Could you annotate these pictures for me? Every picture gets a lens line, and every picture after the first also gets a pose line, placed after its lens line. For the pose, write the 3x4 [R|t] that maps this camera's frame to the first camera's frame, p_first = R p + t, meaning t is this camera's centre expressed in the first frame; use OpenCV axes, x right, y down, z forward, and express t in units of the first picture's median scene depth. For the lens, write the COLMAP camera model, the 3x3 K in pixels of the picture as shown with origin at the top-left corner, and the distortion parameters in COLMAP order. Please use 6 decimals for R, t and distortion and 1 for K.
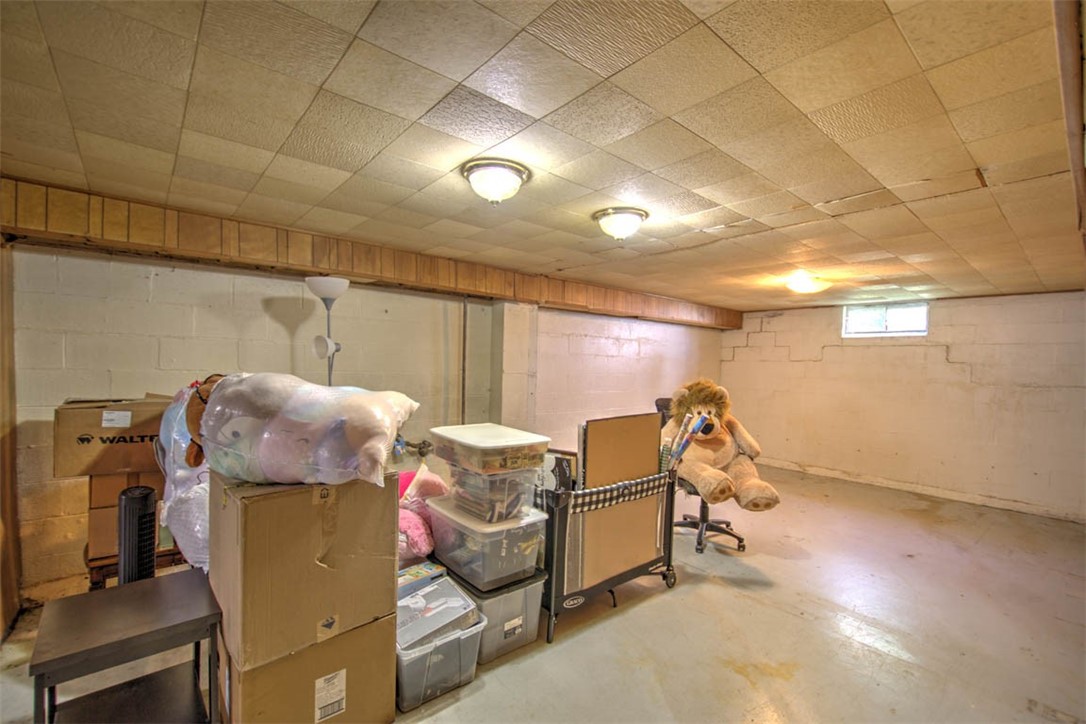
lens RADIAL K [[463.8, 0, 543.4], [0, 463.8, 373.3], [0, 0, 1]] dist [-0.001422, 0.000215]
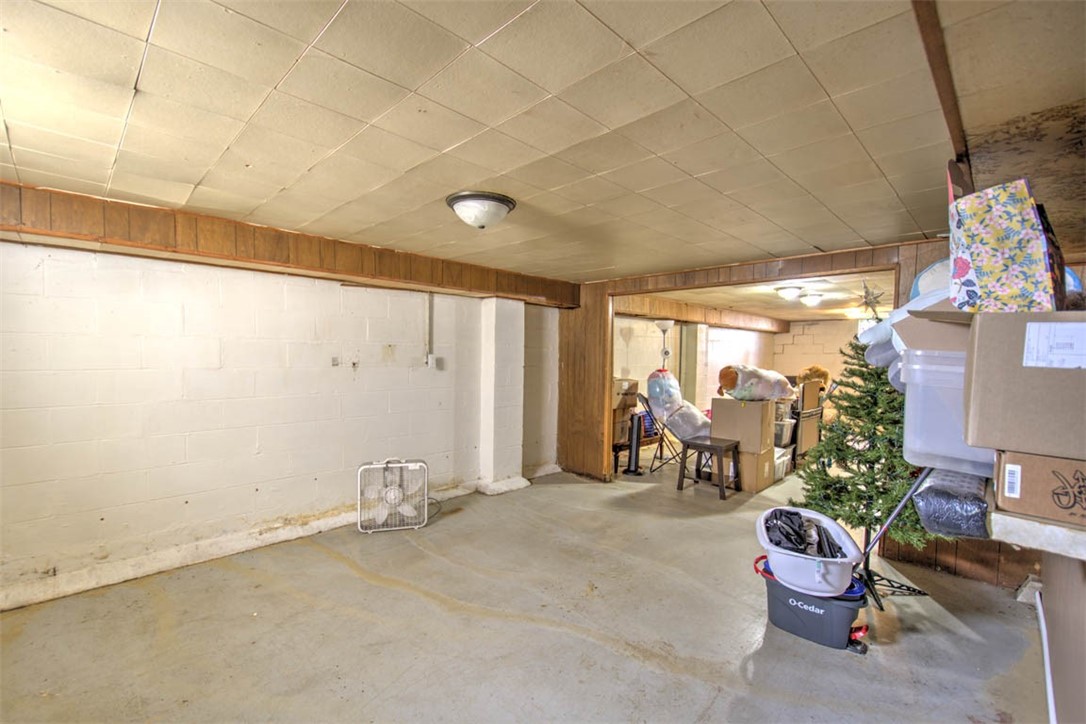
lens RADIAL K [[463.8, 0, 543.4], [0, 463.8, 373.3], [0, 0, 1]] dist [-0.001422, 0.000215]
pose [[0.995829, -0.014269, 0.090117, -0.653993], [0.011910, 0.999573, 0.026672, -0.014440], [-0.090459, -0.025487, 0.995574, -0.573812]]
